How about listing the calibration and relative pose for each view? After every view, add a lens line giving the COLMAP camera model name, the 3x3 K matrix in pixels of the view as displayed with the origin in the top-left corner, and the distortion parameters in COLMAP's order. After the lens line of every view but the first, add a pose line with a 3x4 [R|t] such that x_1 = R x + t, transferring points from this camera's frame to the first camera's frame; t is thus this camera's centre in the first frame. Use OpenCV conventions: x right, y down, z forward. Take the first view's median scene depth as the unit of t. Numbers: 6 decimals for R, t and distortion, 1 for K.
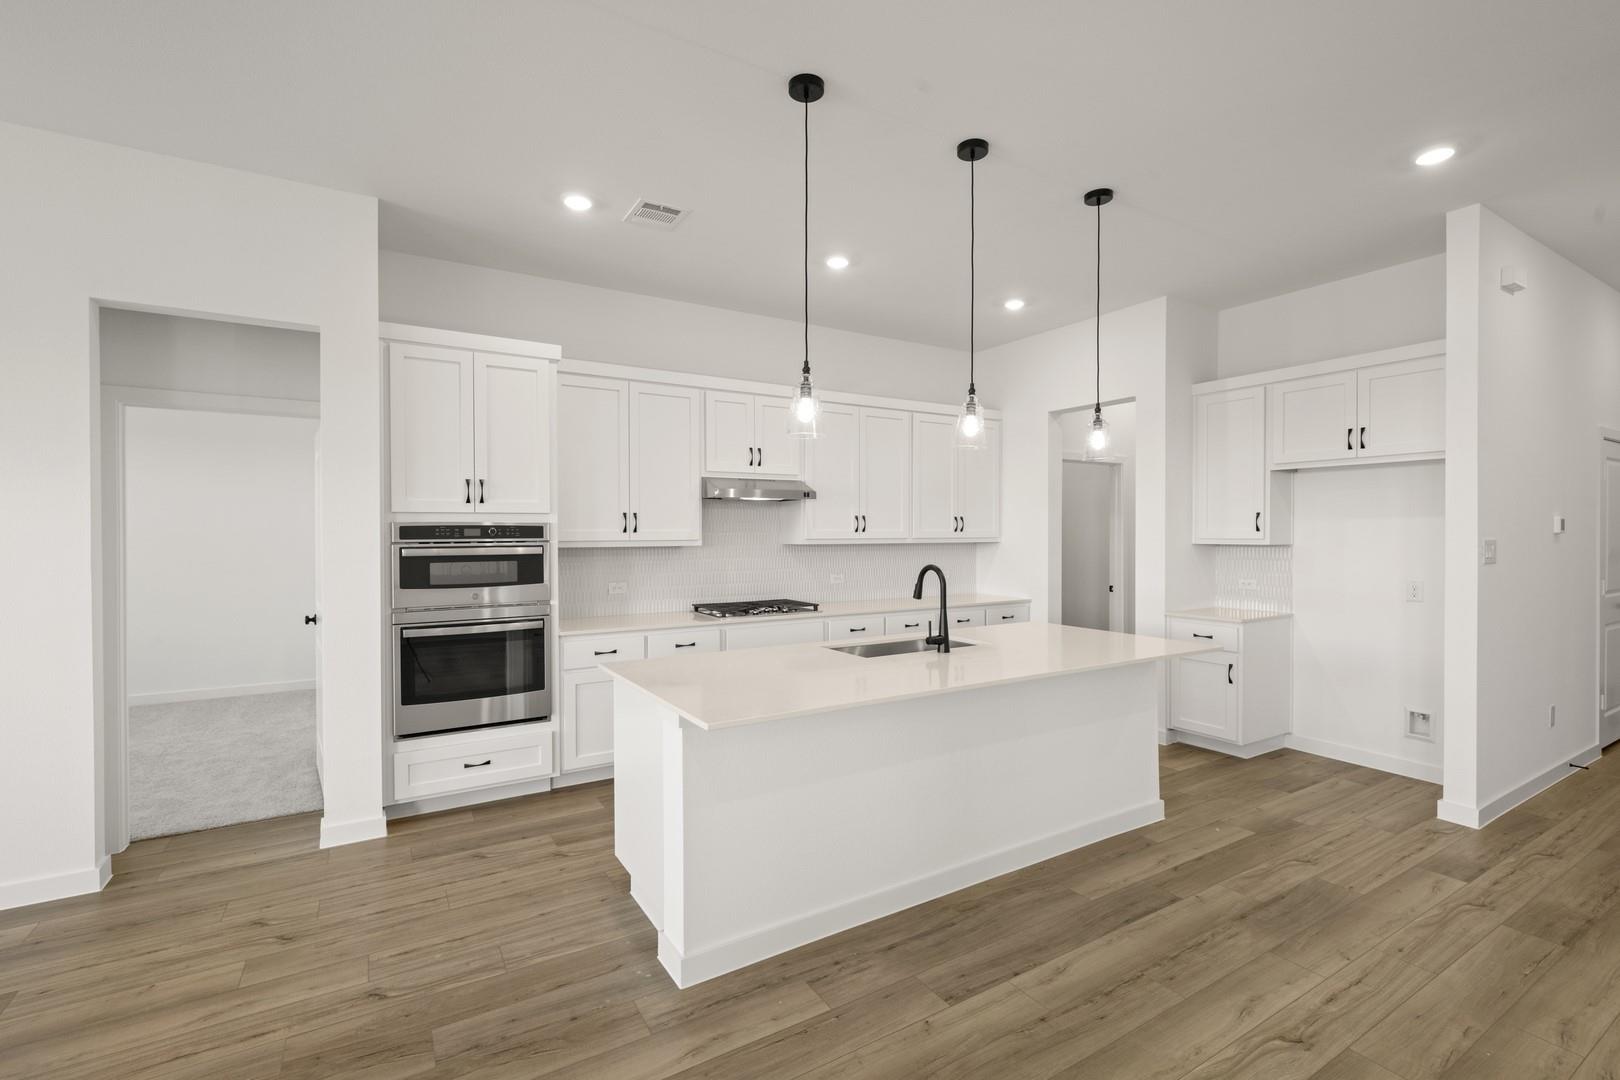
lens RADIAL K [[726.0, 0, 810.8], [0, 726.0, 539.9], [0, 0, 1]] dist [0.002456, -0.000090]
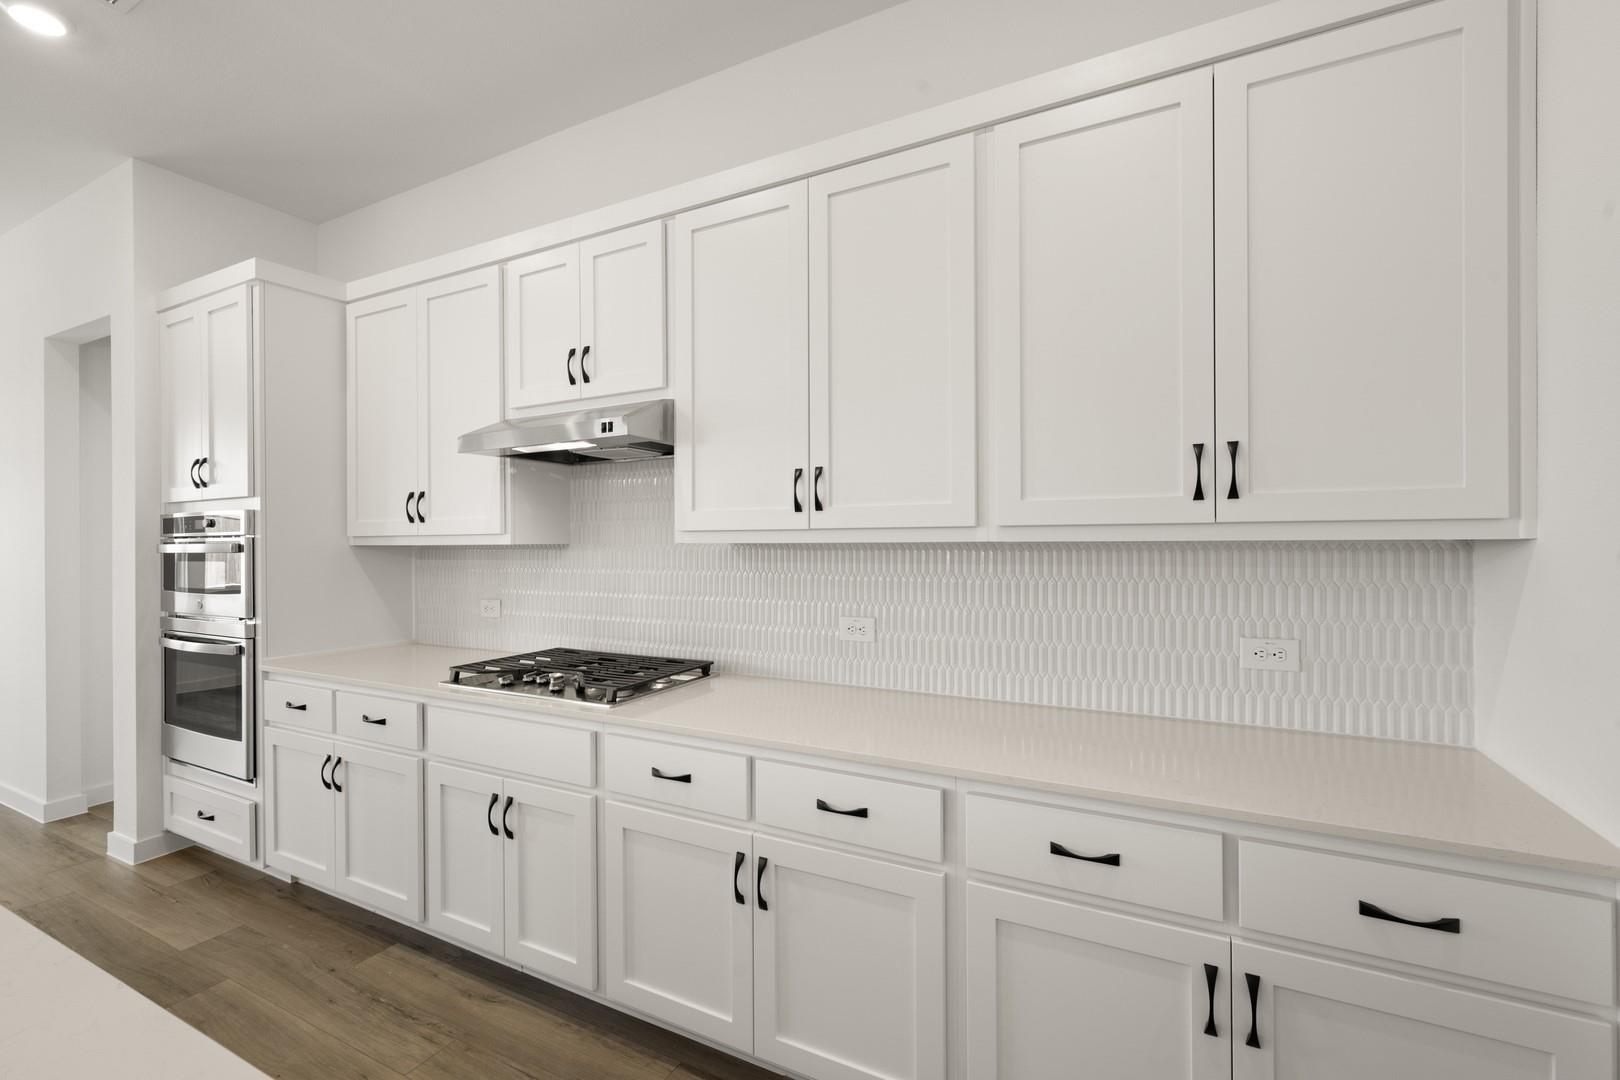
lens RADIAL K [[695.9, 0, 815.8], [0, 695.9, 539.2], [0, 0, 1]] dist [0.002256, 0.000182]
pose [[0.518838, -0.003732, -0.854864, 0.443945], [-0.003294, 0.999974, -0.006365, 0.006560], [0.854866, 0.006119, 0.518813, 0.964636]]
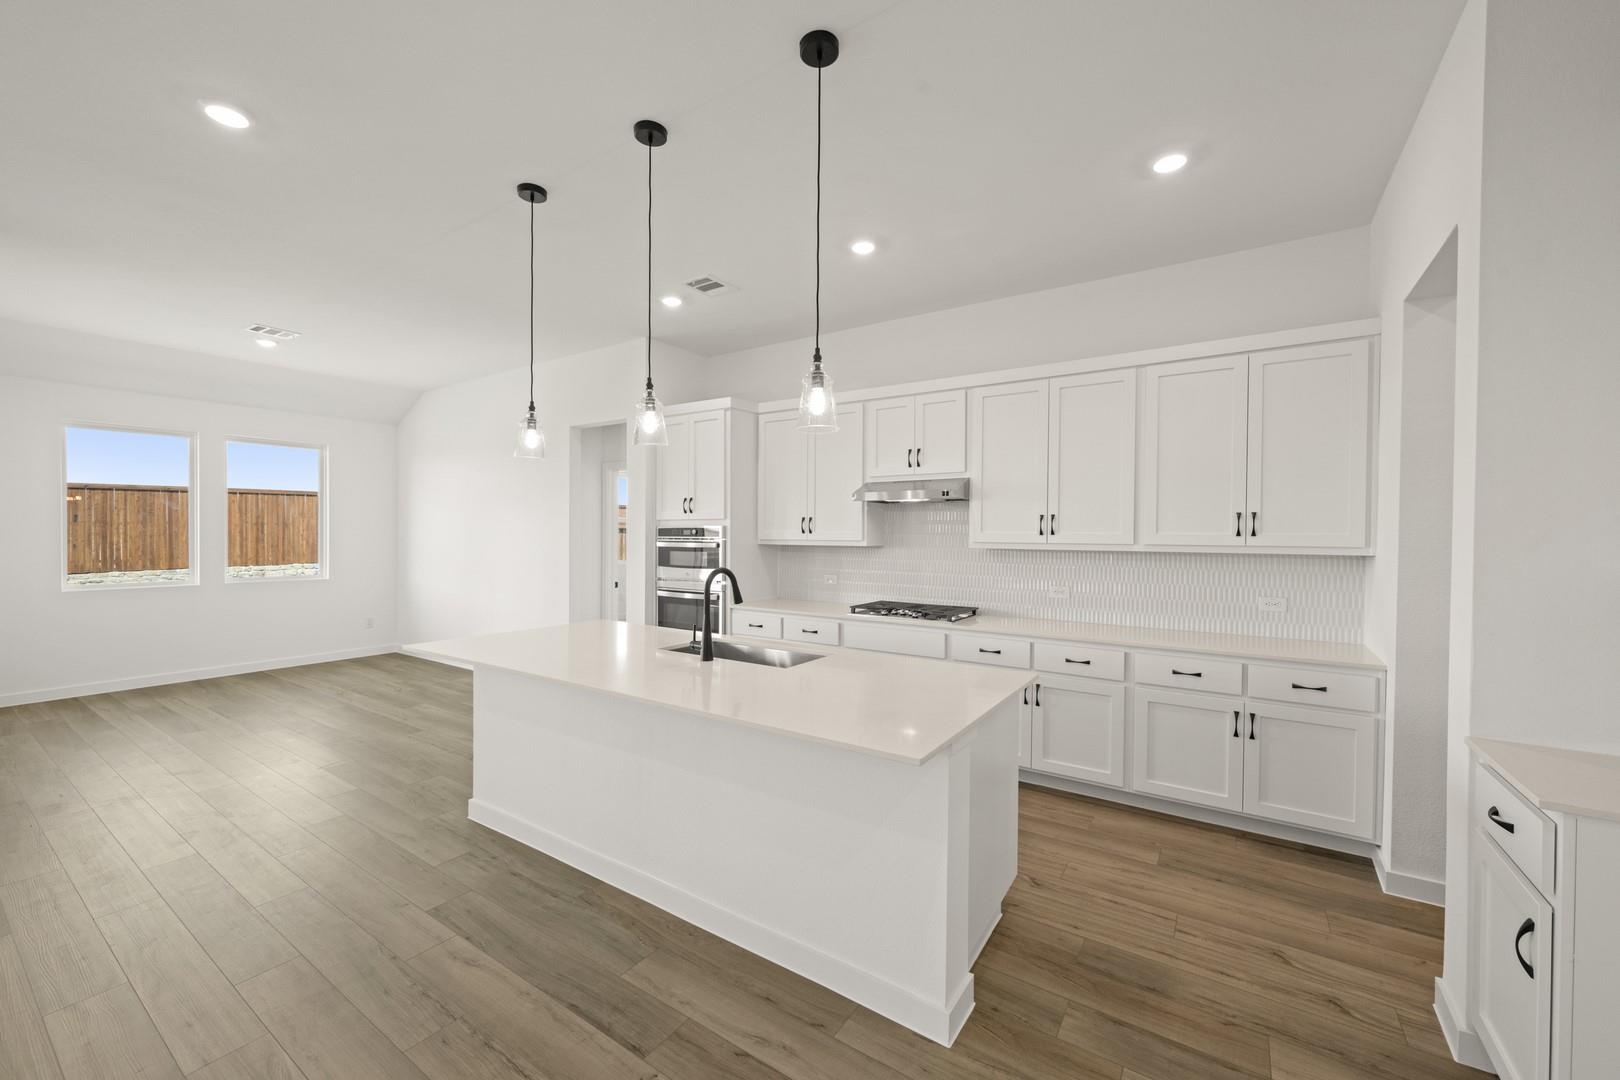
lens RADIAL K [[637.6, 0, 814.1], [0, 637.6, 539.9], [0, 0, 1]] dist [0.000985, 0.000046]
pose [[0.414177, 0.013577, -0.910095, 0.711183], [-0.017049, 0.999829, 0.007157, -0.007429], [0.910037, 0.012552, 0.414337, 0.559407]]
